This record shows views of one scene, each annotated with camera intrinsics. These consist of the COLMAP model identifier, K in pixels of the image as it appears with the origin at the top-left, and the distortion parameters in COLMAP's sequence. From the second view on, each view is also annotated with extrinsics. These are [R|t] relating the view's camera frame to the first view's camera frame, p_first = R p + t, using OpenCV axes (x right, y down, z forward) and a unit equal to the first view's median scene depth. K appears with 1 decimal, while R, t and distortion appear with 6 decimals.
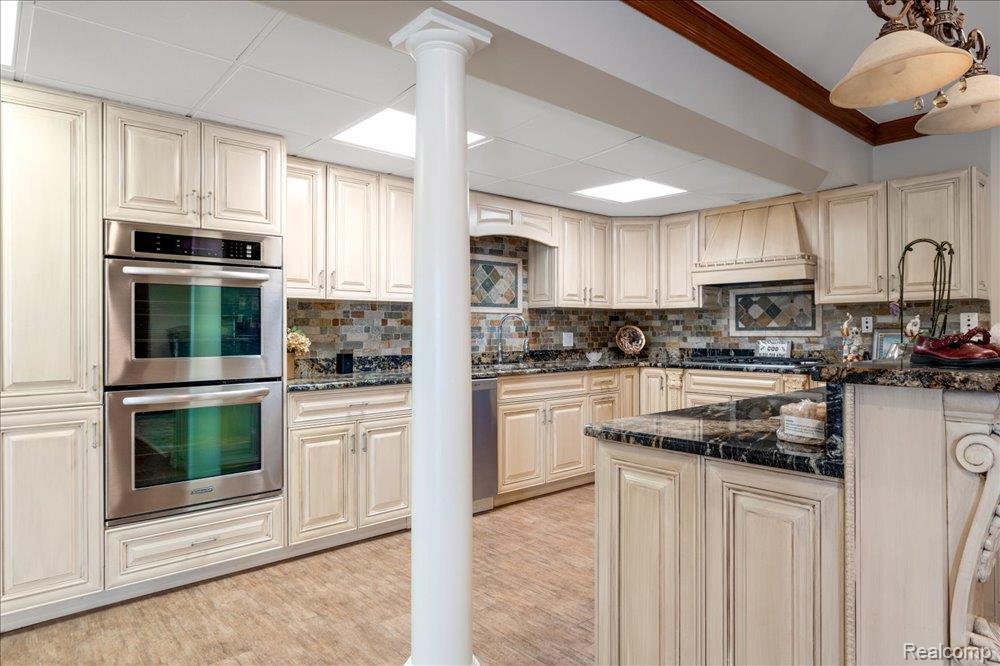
lens RADIAL K [[595.3, 0, 498.3], [0, 595.3, 335.9], [0, 0, 1]] dist [-0.000767, -0.000425]
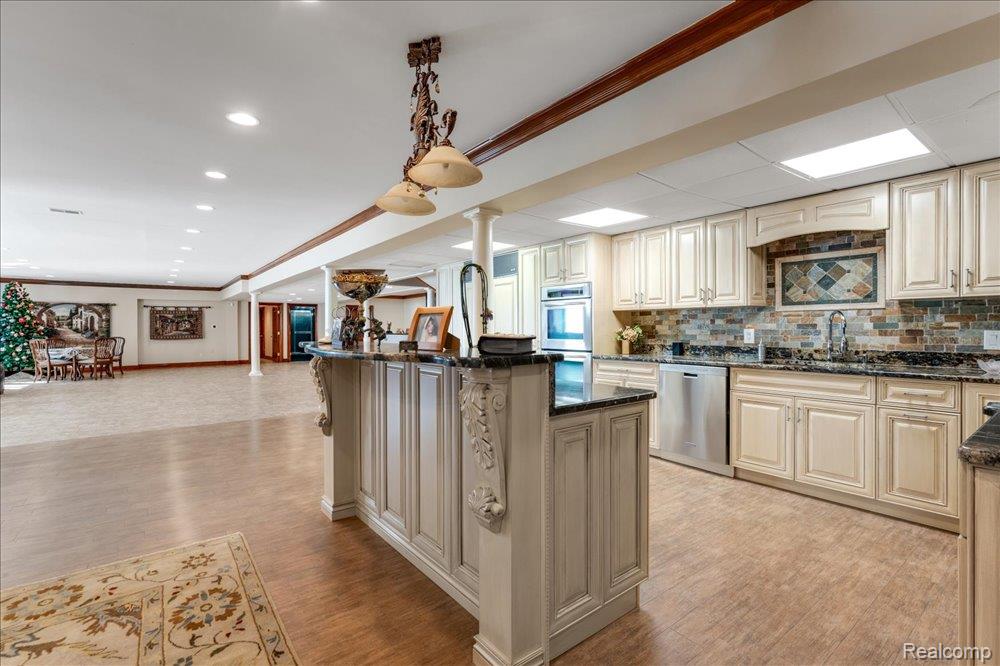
lens RADIAL K [[459.6, 0, 504.6], [0, 459.6, 335.0], [0, 0, 1]] dist [0.000639, -0.000288]
pose [[-0.051716, 0.021742, -0.998425, 0.776574], [-0.002350, 0.999758, 0.021893, -0.012062], [0.998659, 0.003479, -0.051652, 0.492165]]
